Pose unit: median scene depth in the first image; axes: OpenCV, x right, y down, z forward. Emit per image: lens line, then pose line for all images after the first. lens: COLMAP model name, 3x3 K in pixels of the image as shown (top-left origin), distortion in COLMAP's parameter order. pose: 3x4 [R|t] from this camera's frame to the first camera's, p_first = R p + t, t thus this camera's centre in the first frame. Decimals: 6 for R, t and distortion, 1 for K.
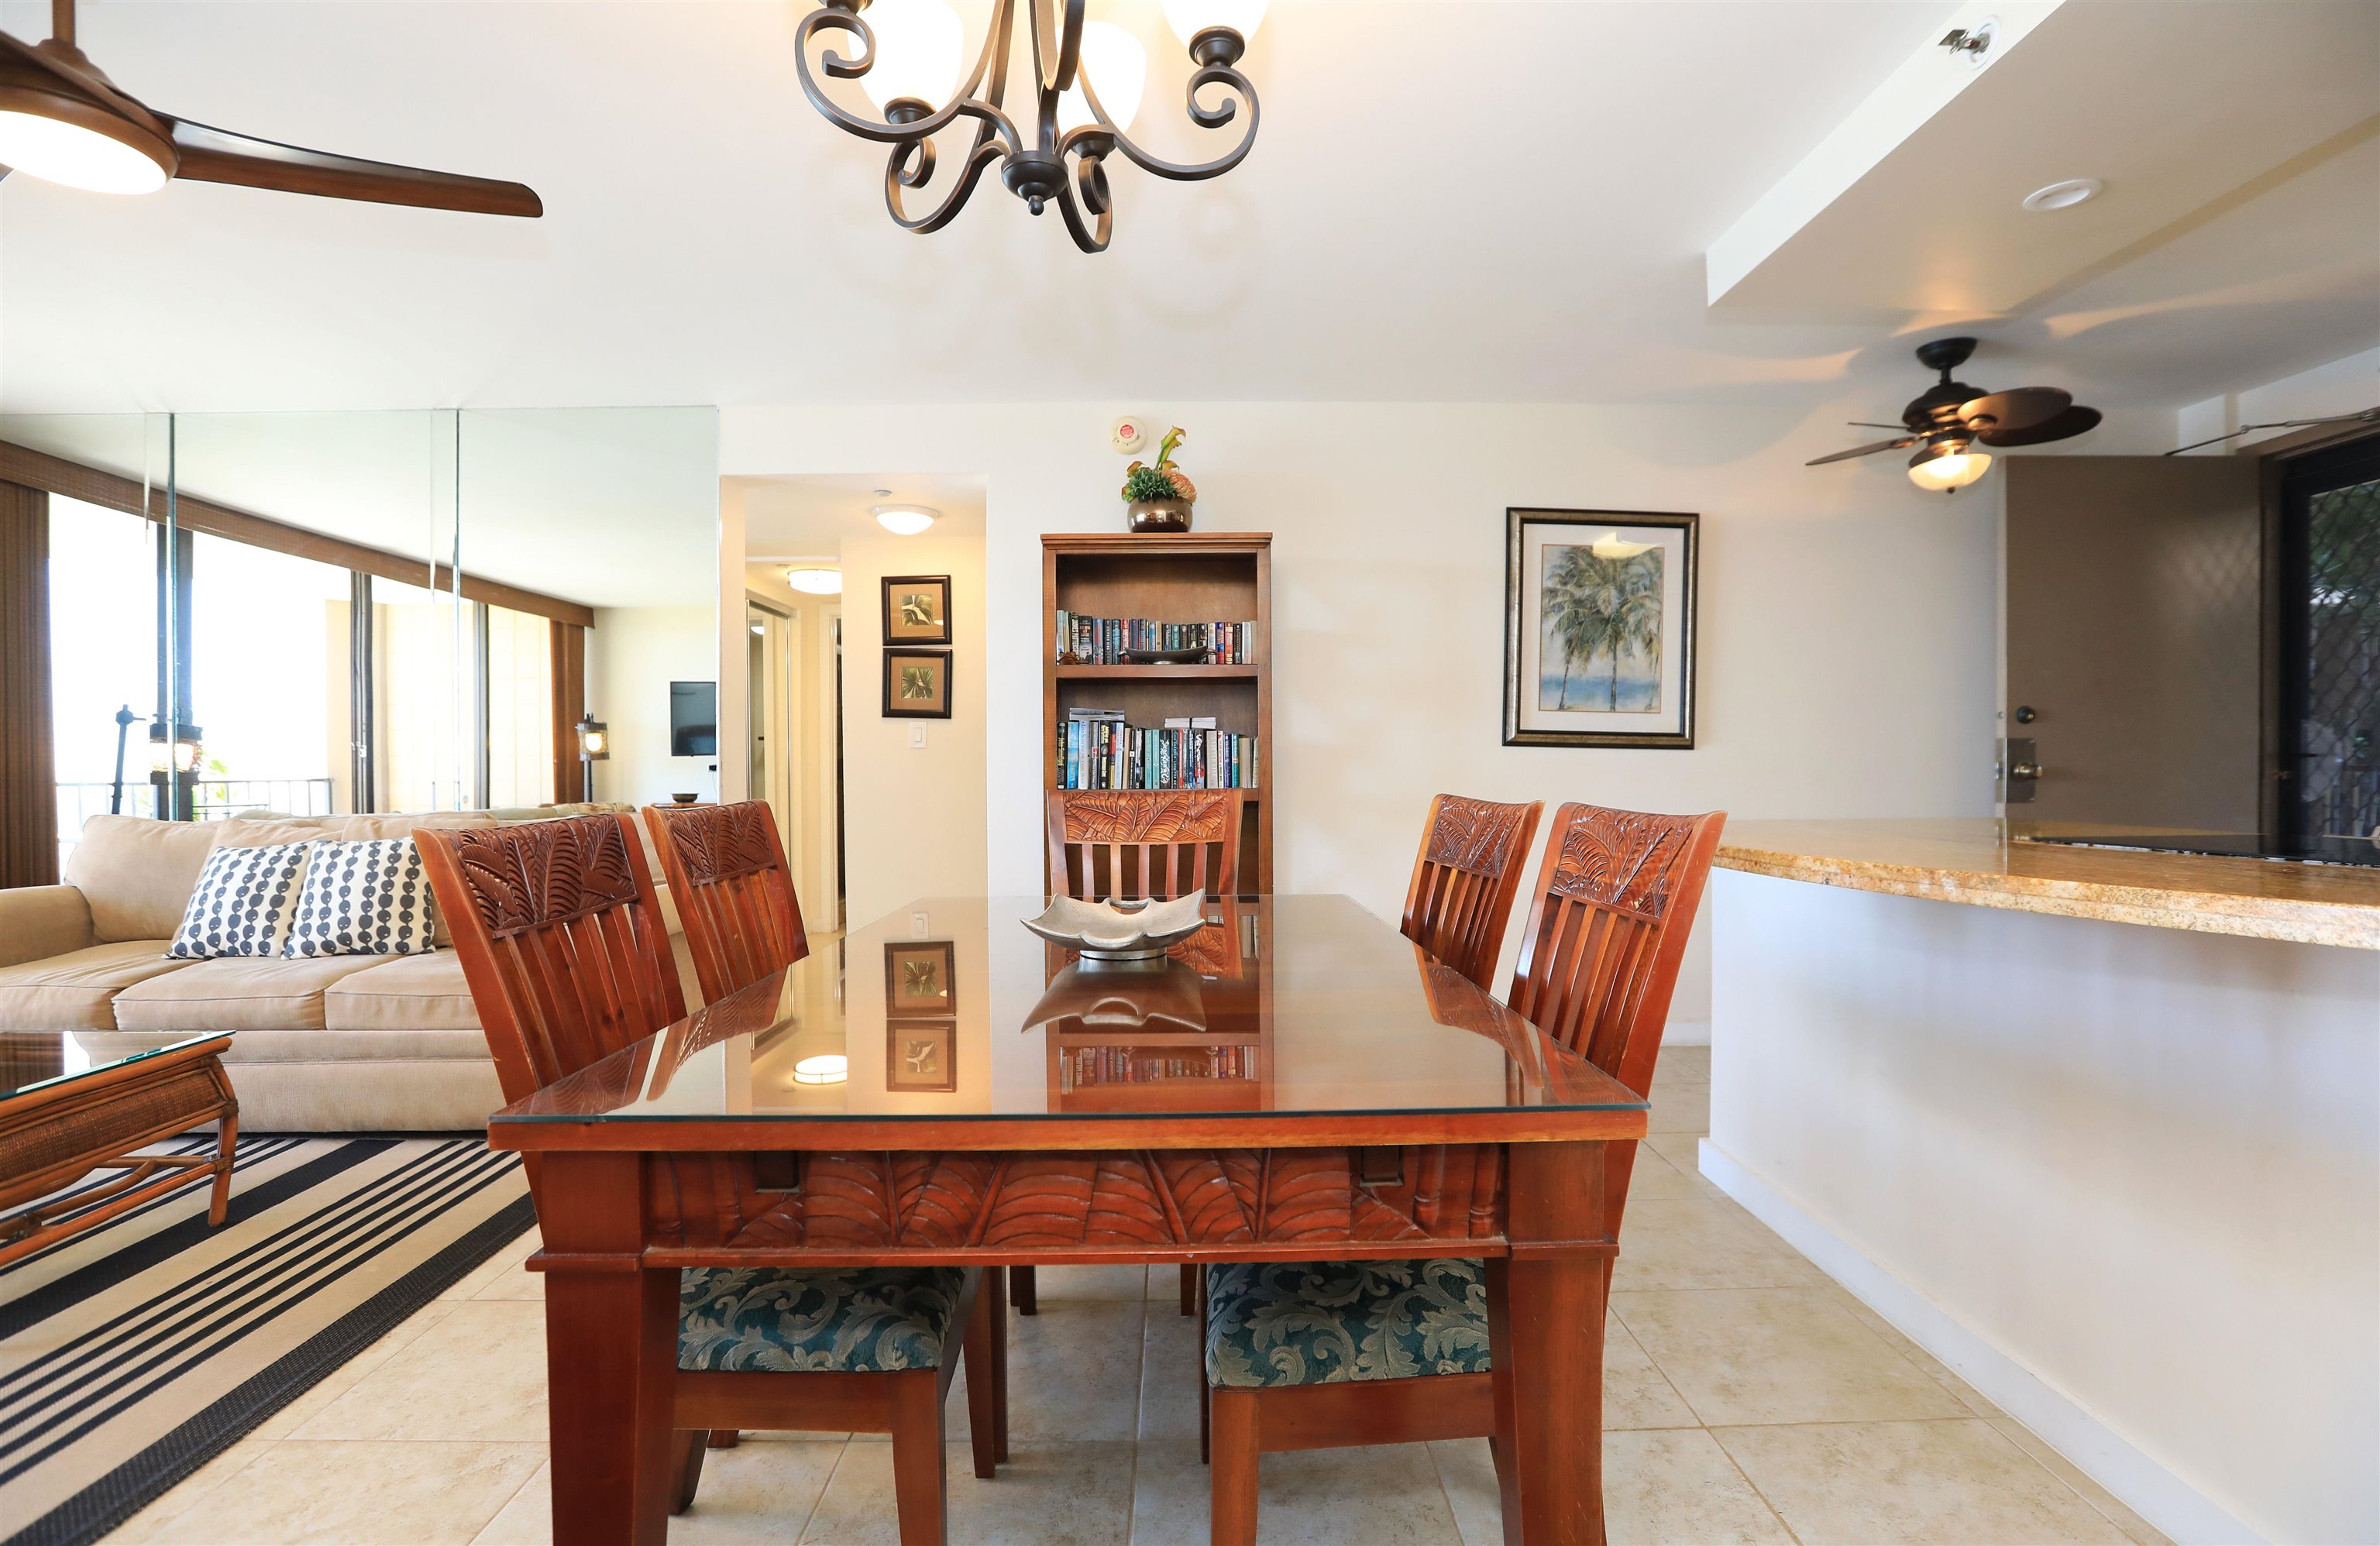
lens RADIAL K [[1088.2, 0, 1178.4], [0, 1088.2, 775.2], [0, 0, 1]] dist [-0.048604, 0.014491]
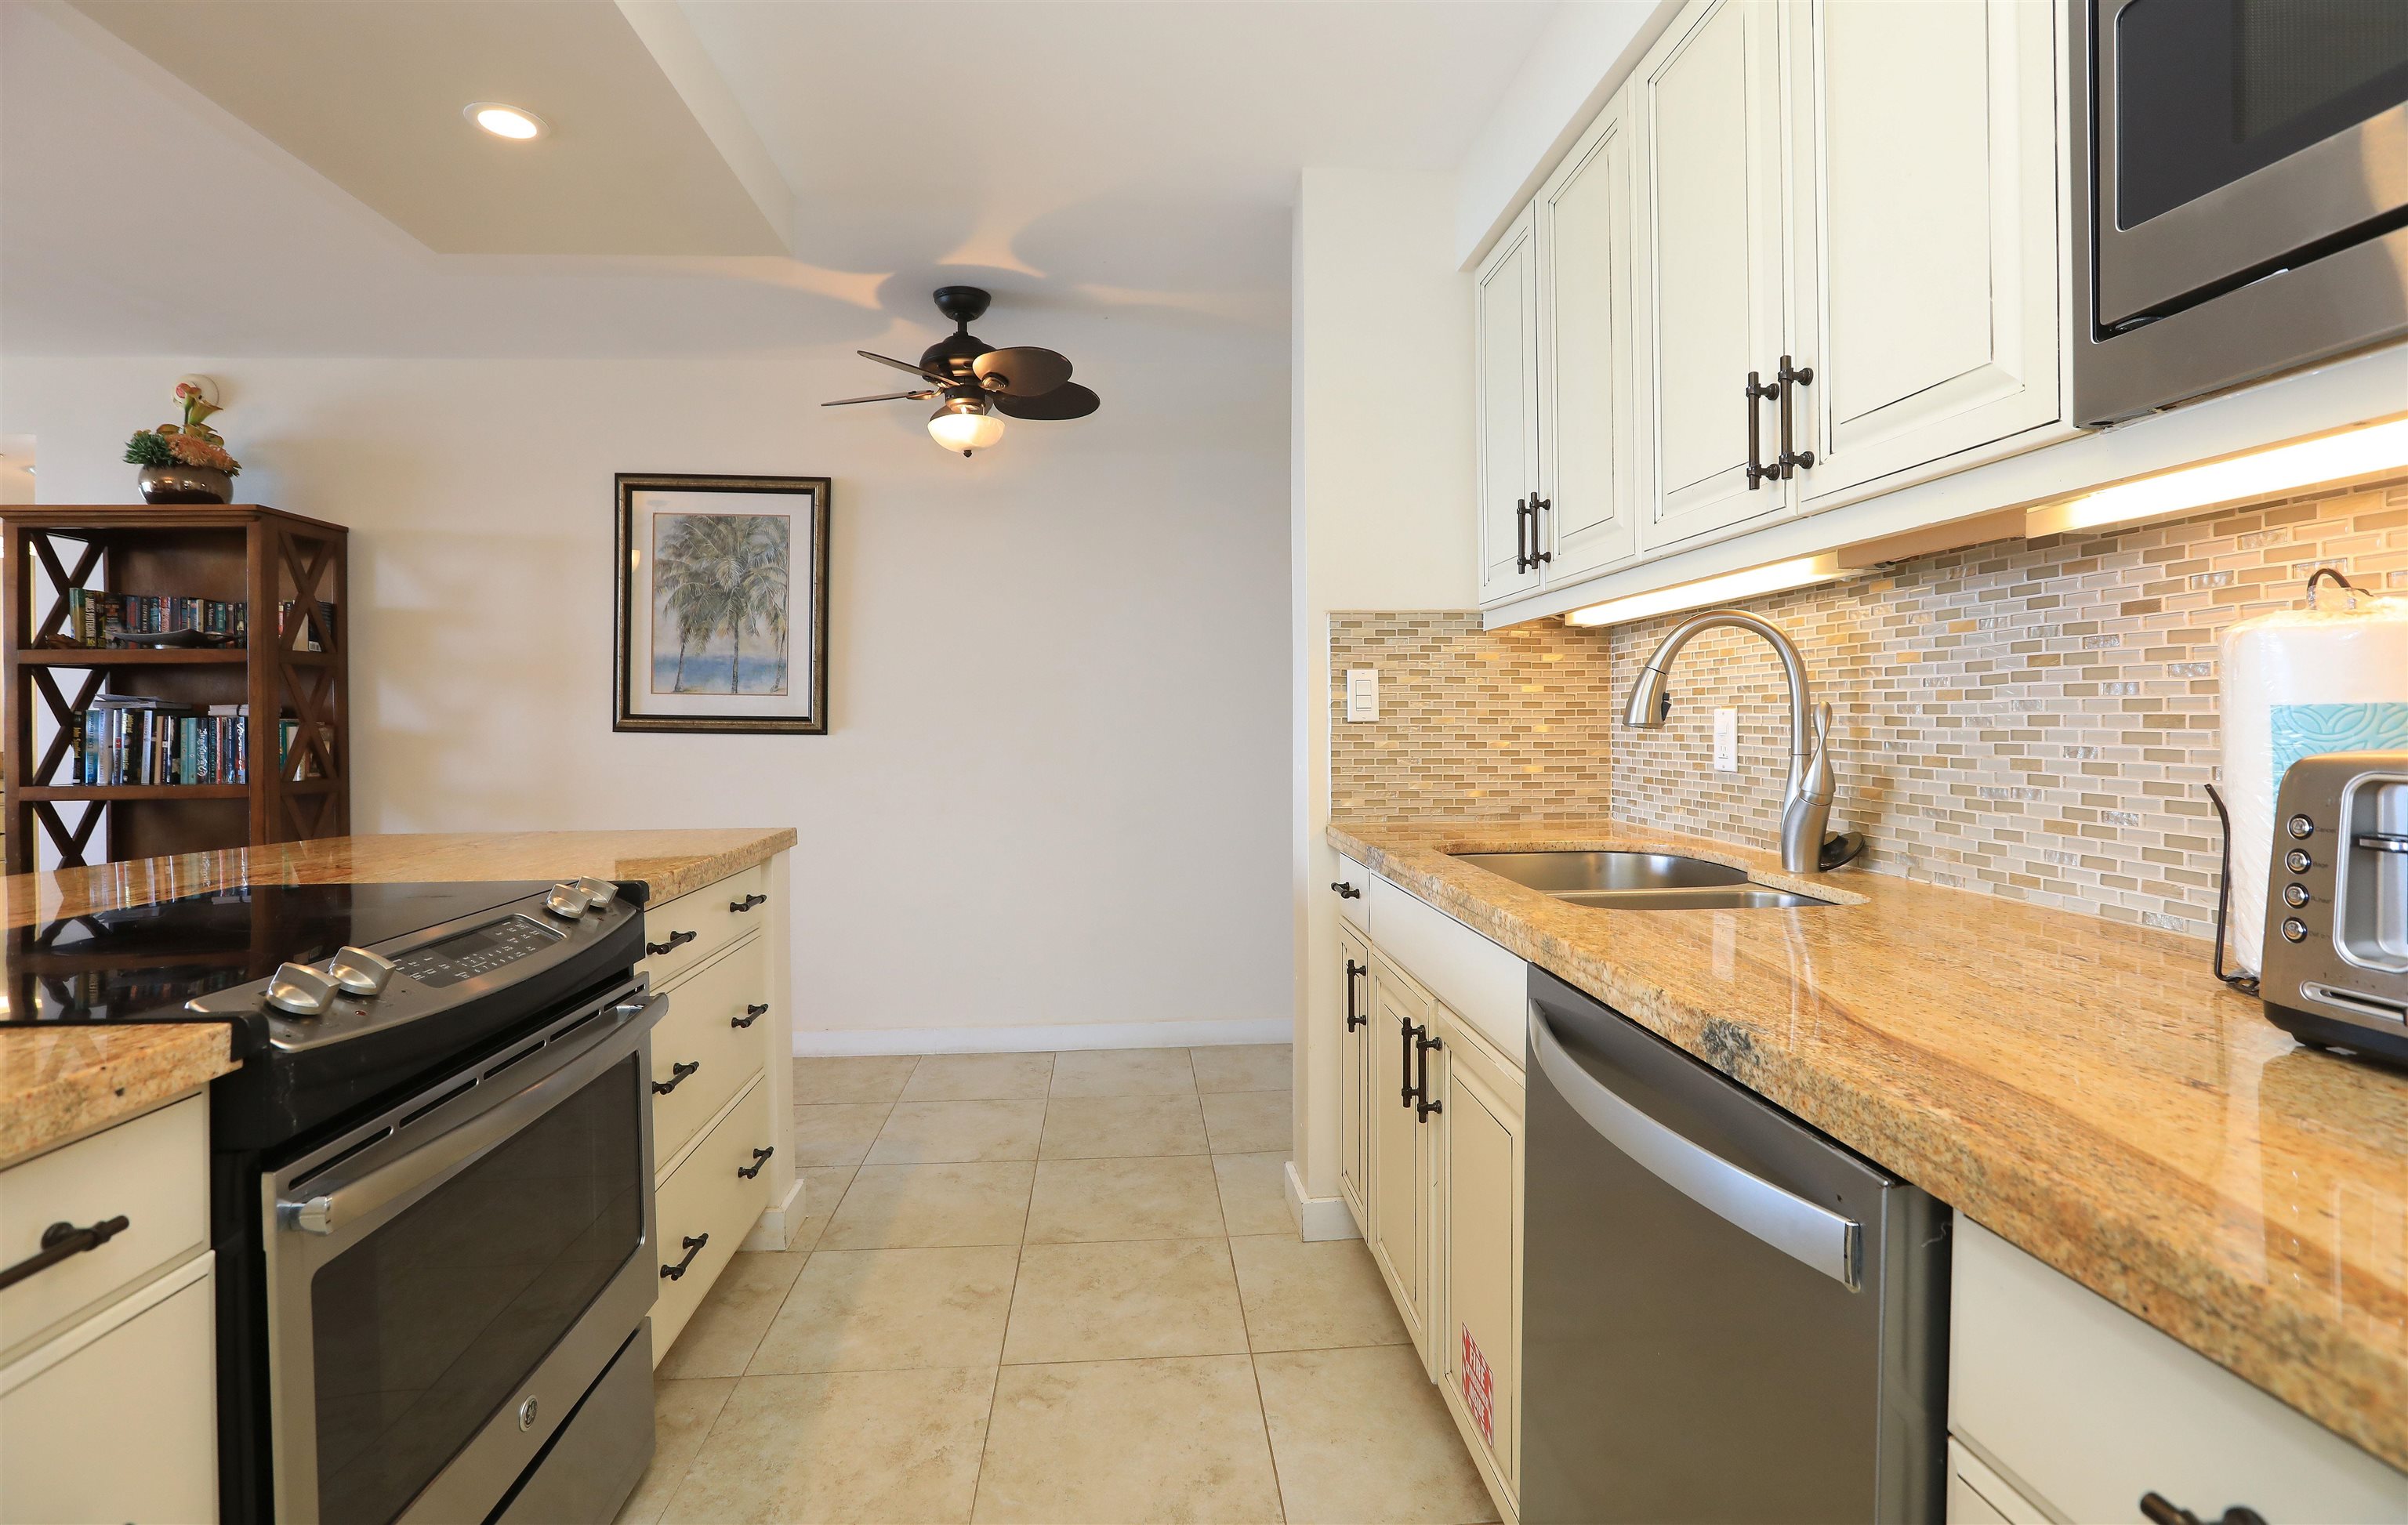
lens RADIAL K [[1099.7, 0, 1201.7], [0, 1099.7, 724.5], [0, 0, 1]] dist [-0.048938, 0.012452]
pose [[0.997998, -0.004360, 0.063101, 0.742240], [0.004874, 0.999956, -0.007992, -0.023730], [-0.063064, 0.008283, 0.997975, 0.049420]]
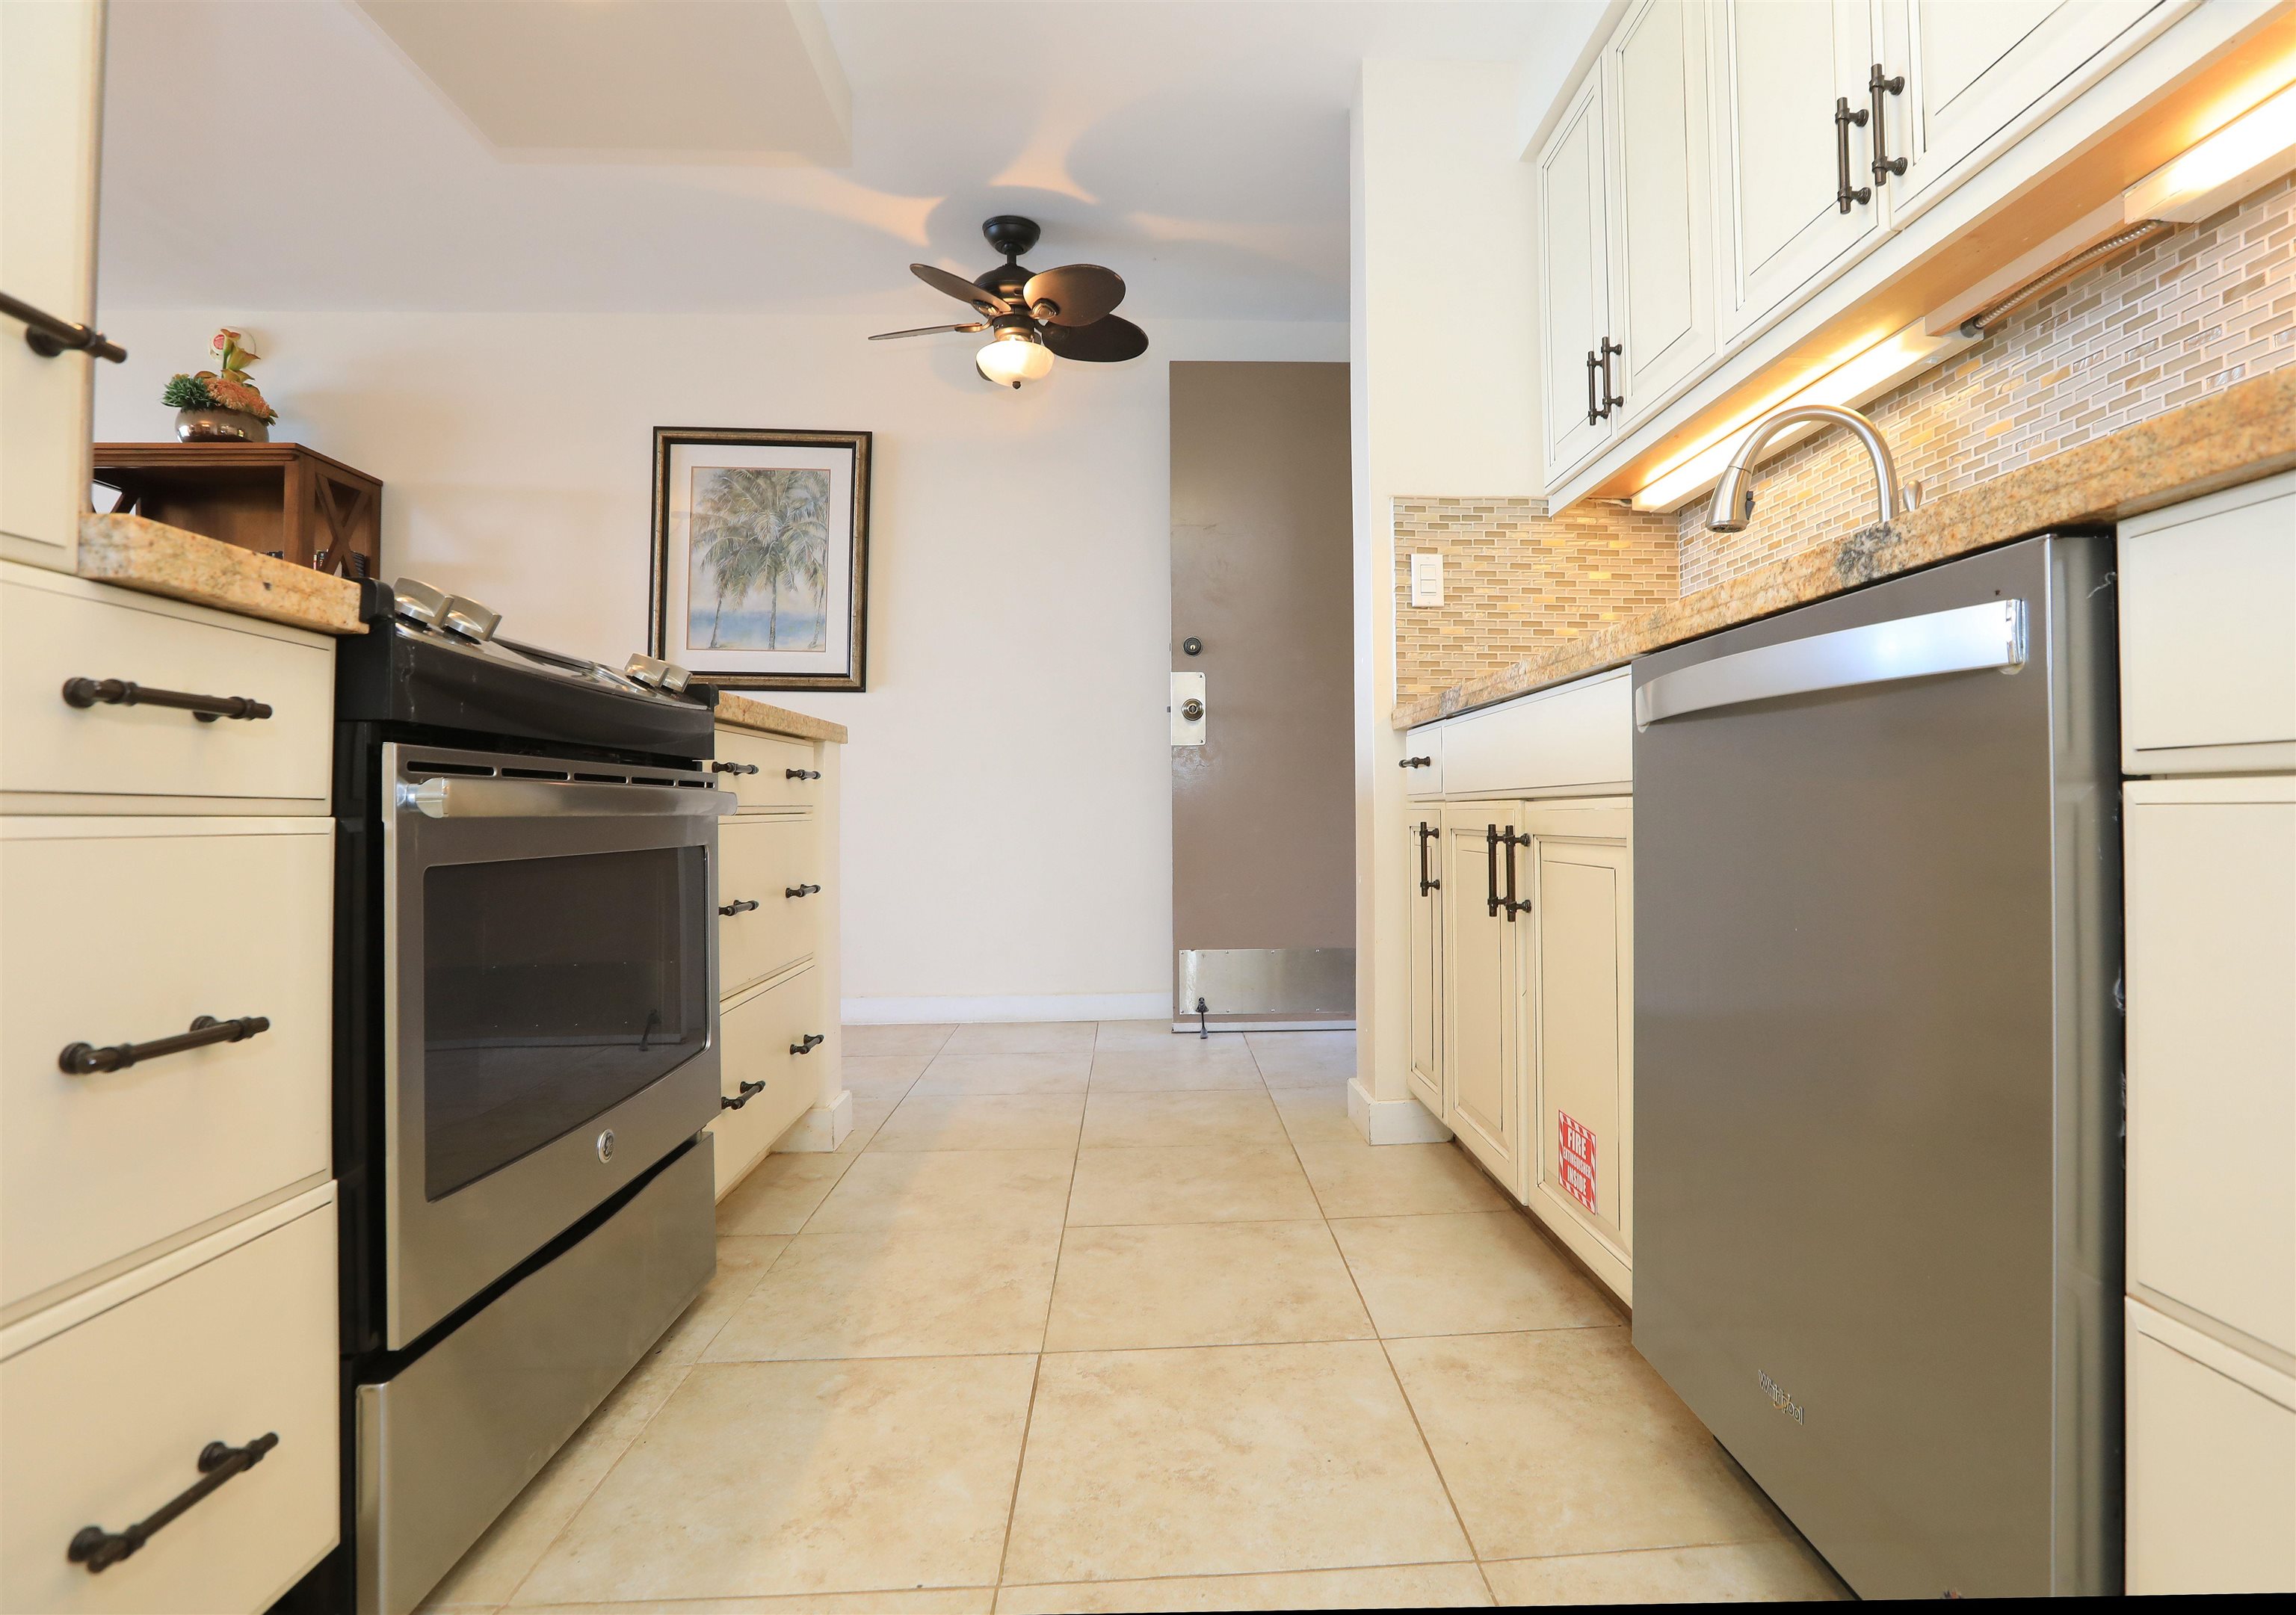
lens RADIAL K [[1141.0, 0, 1208.3], [0, 1141.0, 789.8], [0, 0, 1]] dist [-0.047573, 0.012555]
pose [[0.998606, -0.003509, 0.052673, 0.717211], [0.005390, 0.999351, -0.035625, 0.093134], [-0.052514, 0.035859, 0.997976, 0.043575]]
